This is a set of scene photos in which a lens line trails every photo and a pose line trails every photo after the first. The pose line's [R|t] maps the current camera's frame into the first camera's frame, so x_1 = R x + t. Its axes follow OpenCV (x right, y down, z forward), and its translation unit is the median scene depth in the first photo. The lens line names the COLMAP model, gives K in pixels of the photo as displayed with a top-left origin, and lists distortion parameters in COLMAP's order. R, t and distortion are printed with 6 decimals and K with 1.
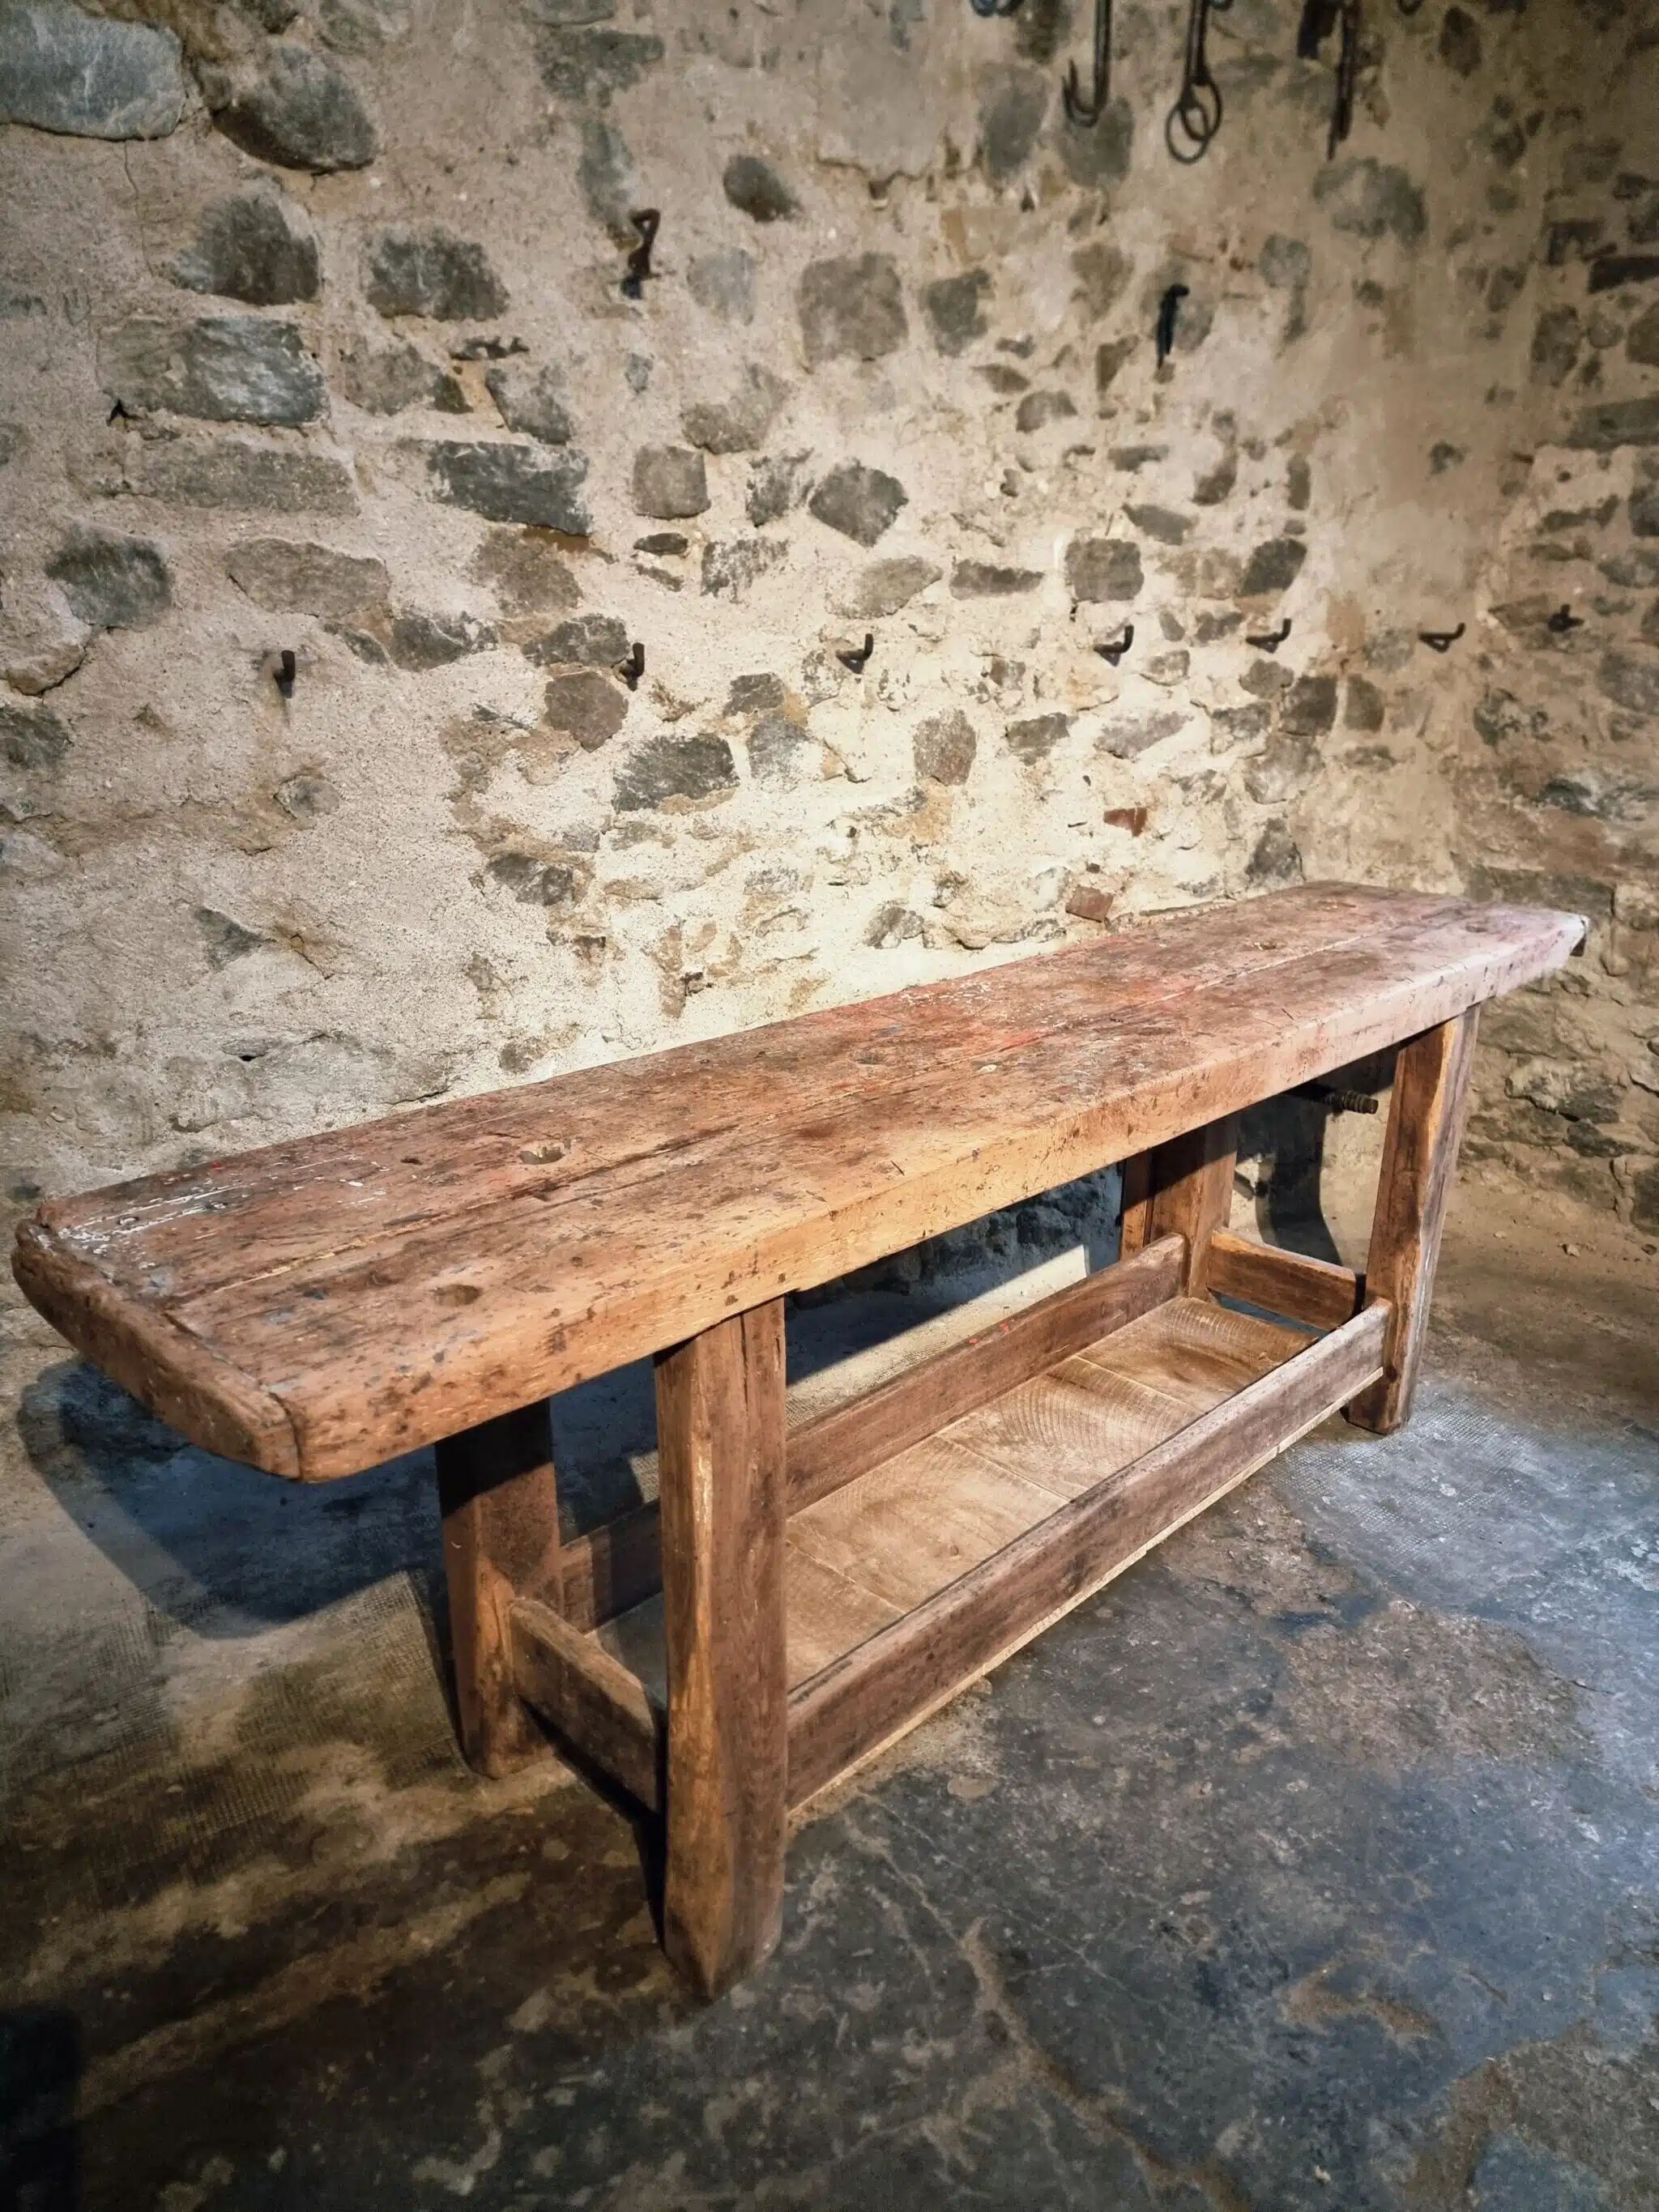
lens RADIAL K [[1537.9, 0, 820.9], [0, 1537.9, 1105.1], [0, 0, 1]] dist [0.078430, -0.065879]
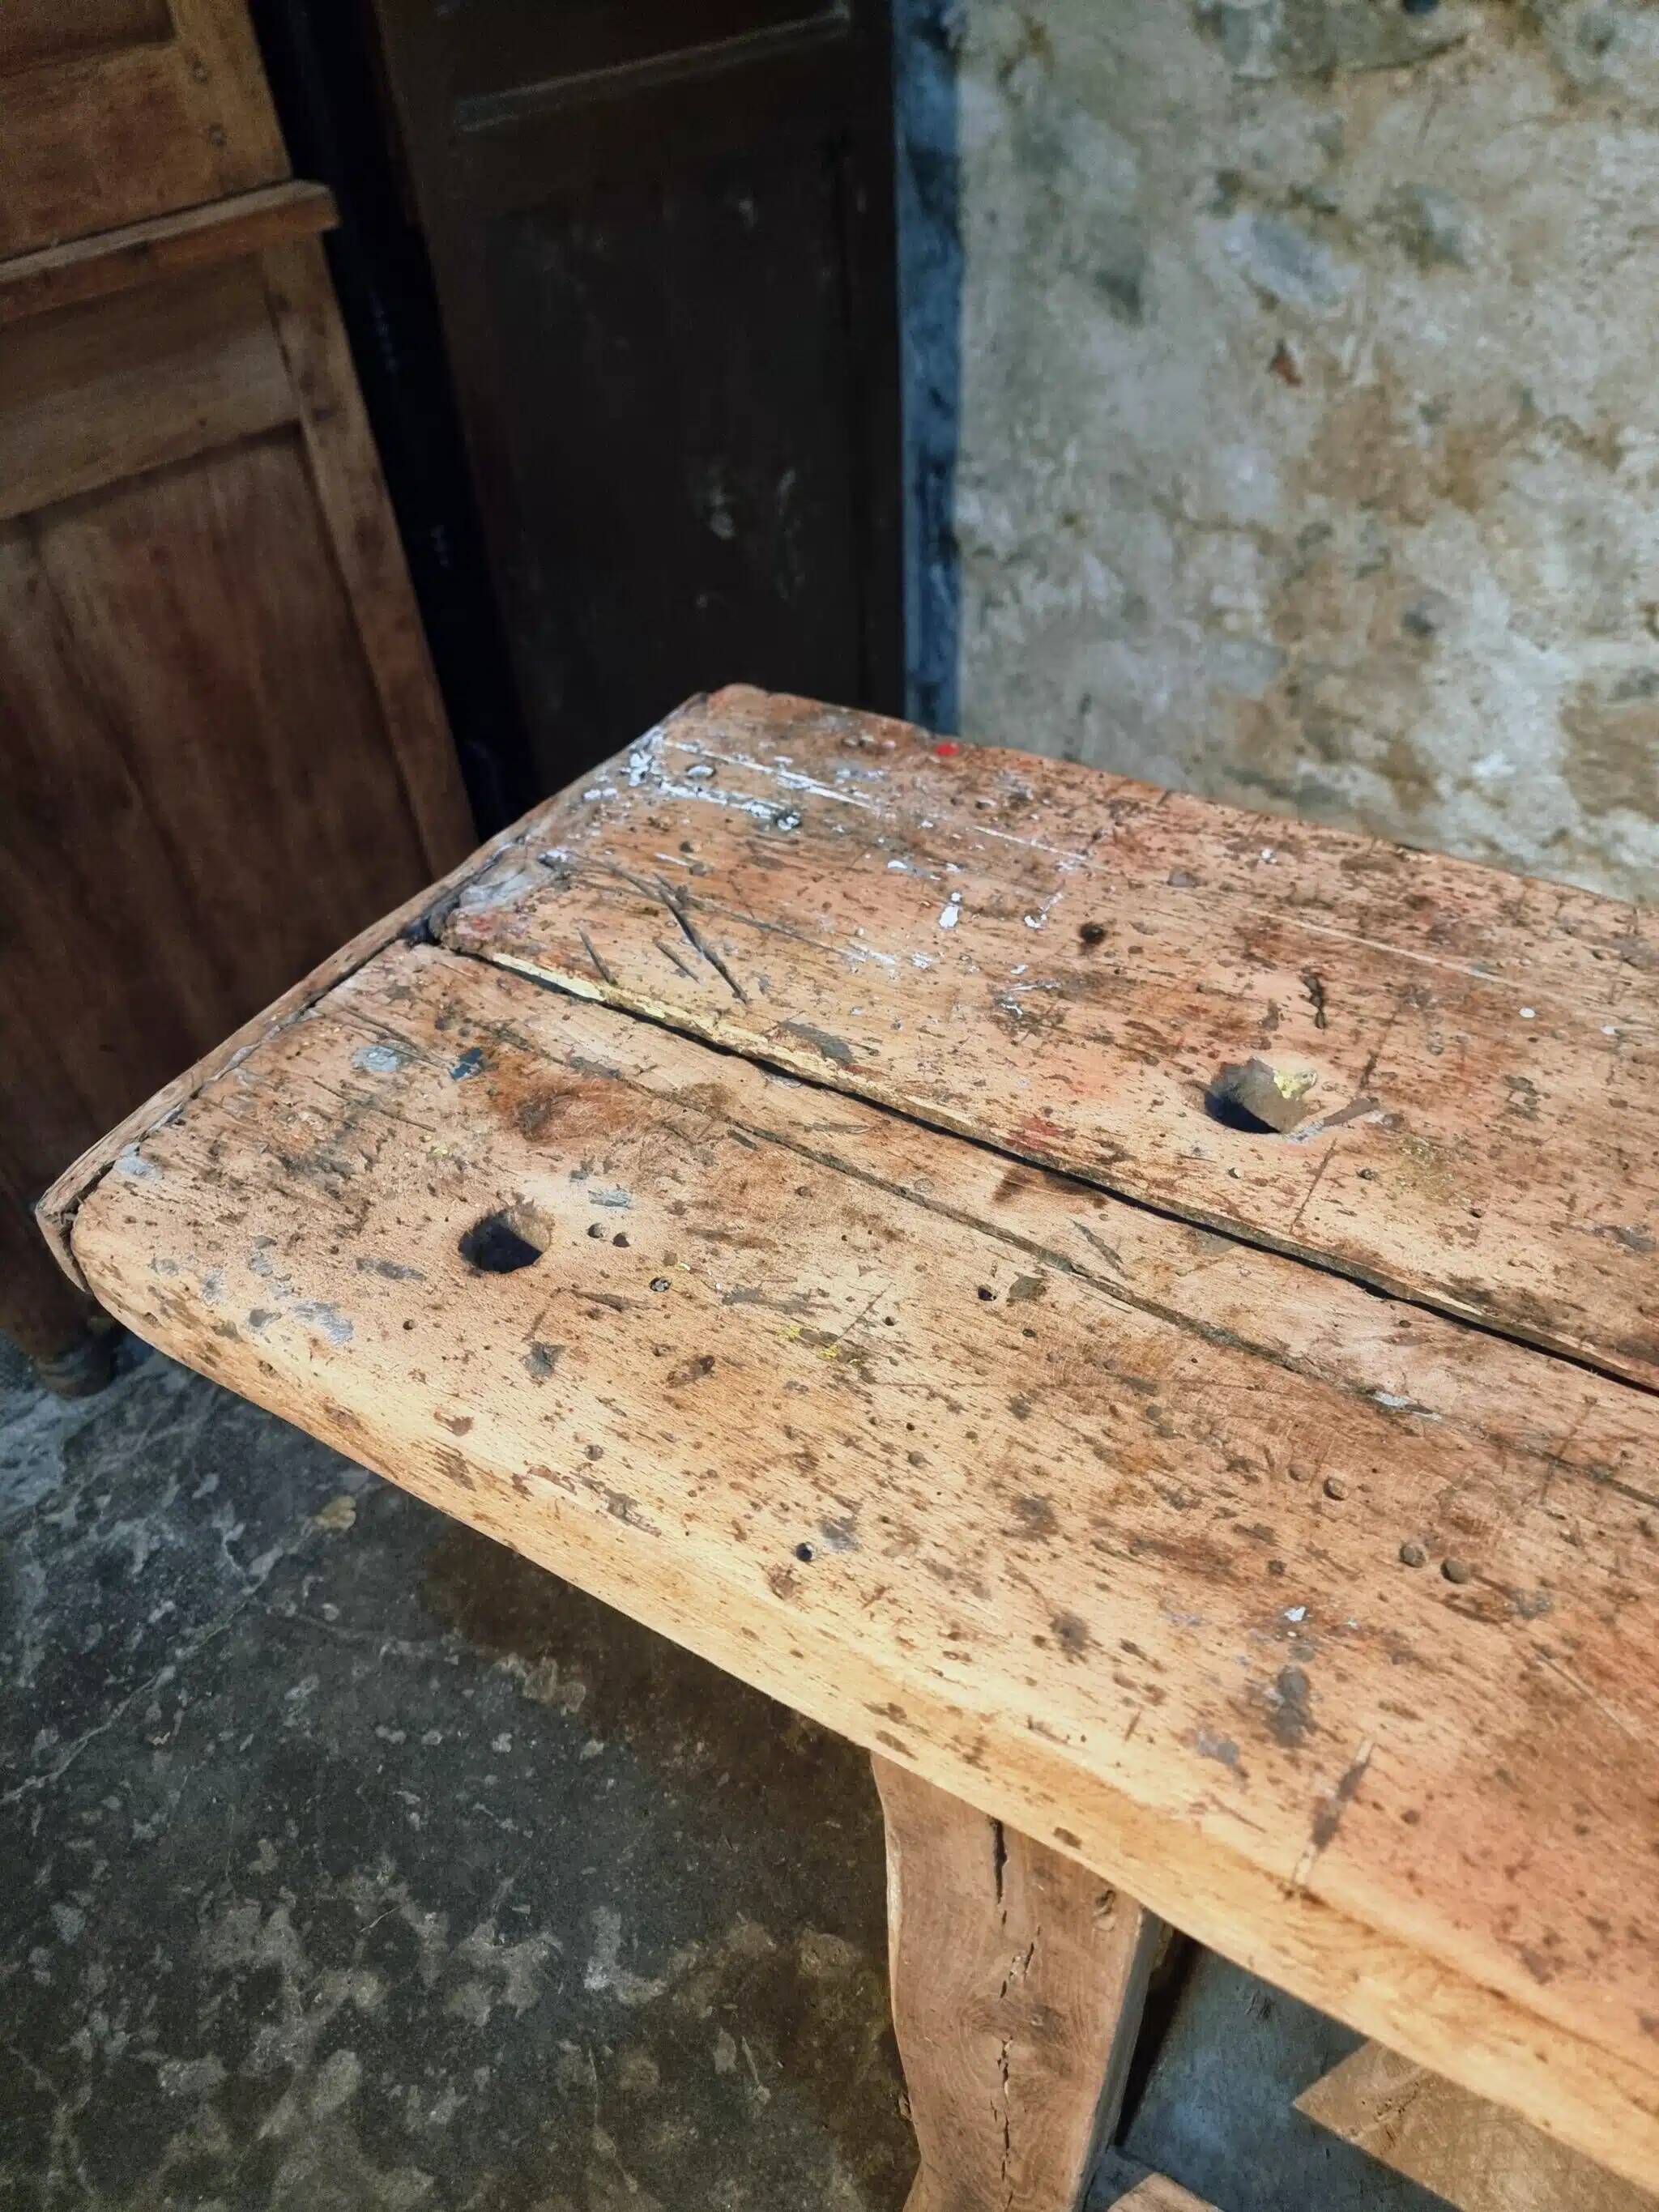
lens RADIAL K [[1565.0, 0, 815.1], [0, 1565.0, 1109.8], [0, 0, 1]] dist [0.058199, -0.063882]
pose [[0.247182, 0.648715, -0.719771, 0.060990], [-0.256546, 0.760127, 0.596985, -0.118019], [0.934390, 0.037090, 0.354315, 0.463602]]
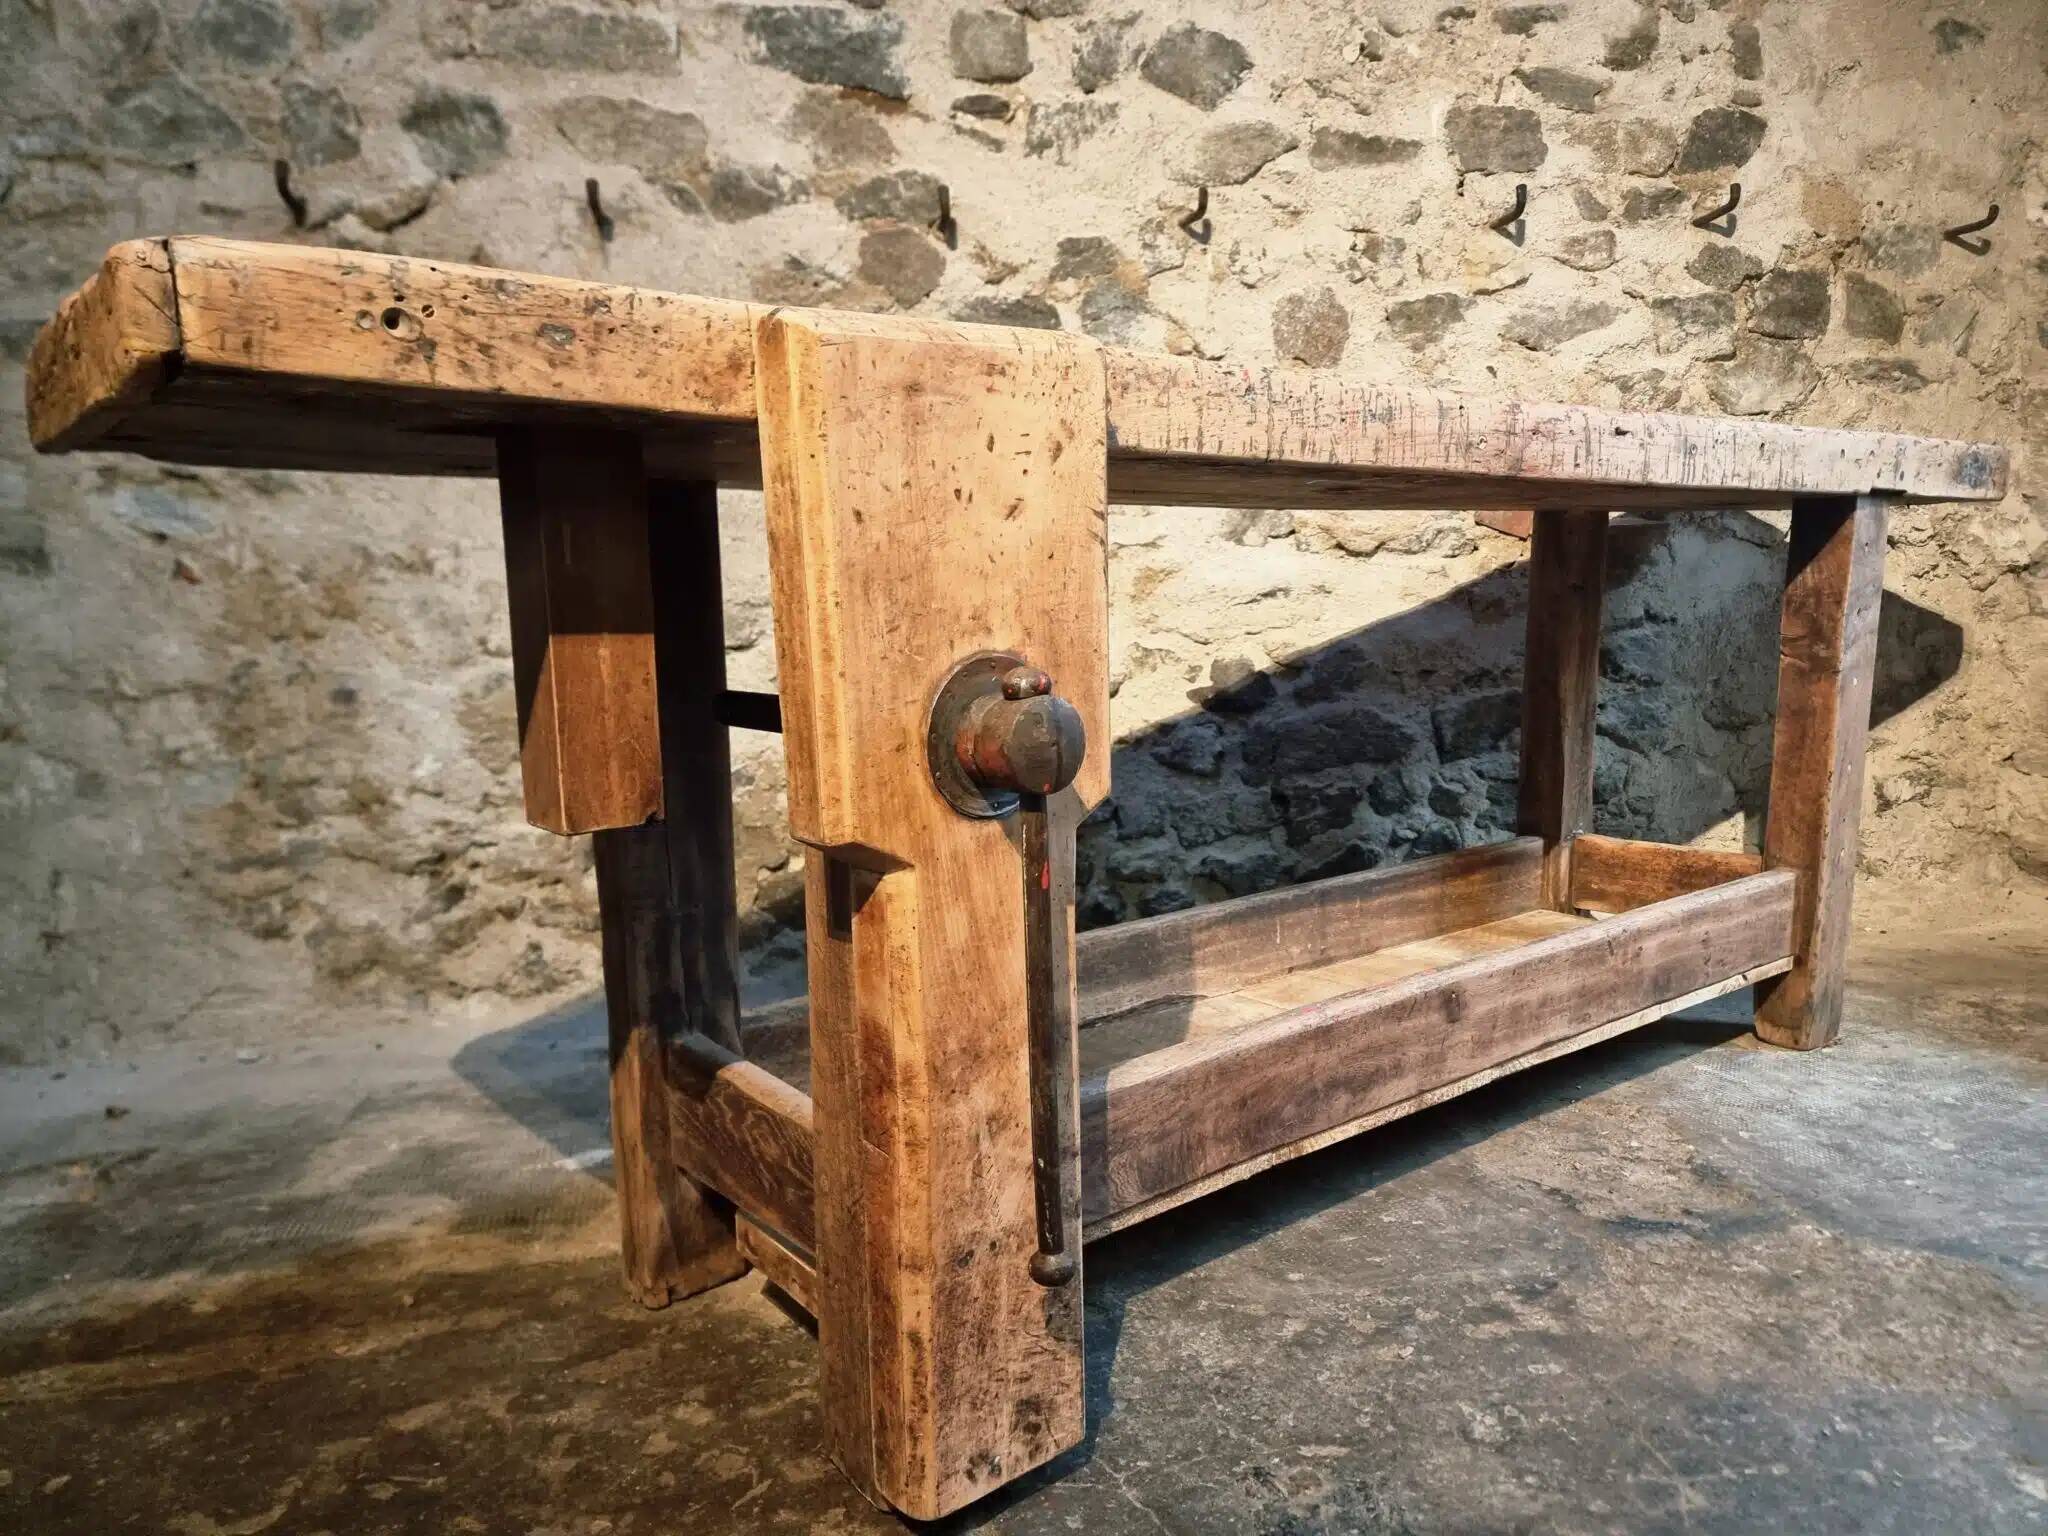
lens RADIAL K [[1435.9, 0, 1034.8], [0, 1435.9, 781.1], [0, 0, 1]] dist [0.064048, -0.054507]
pose [[0.946666, -0.001542, -0.322213, 0.232050], [-0.065690, 0.978064, -0.197677, 0.251801], [0.315450, 0.208300, 0.925798, 0.221148]]
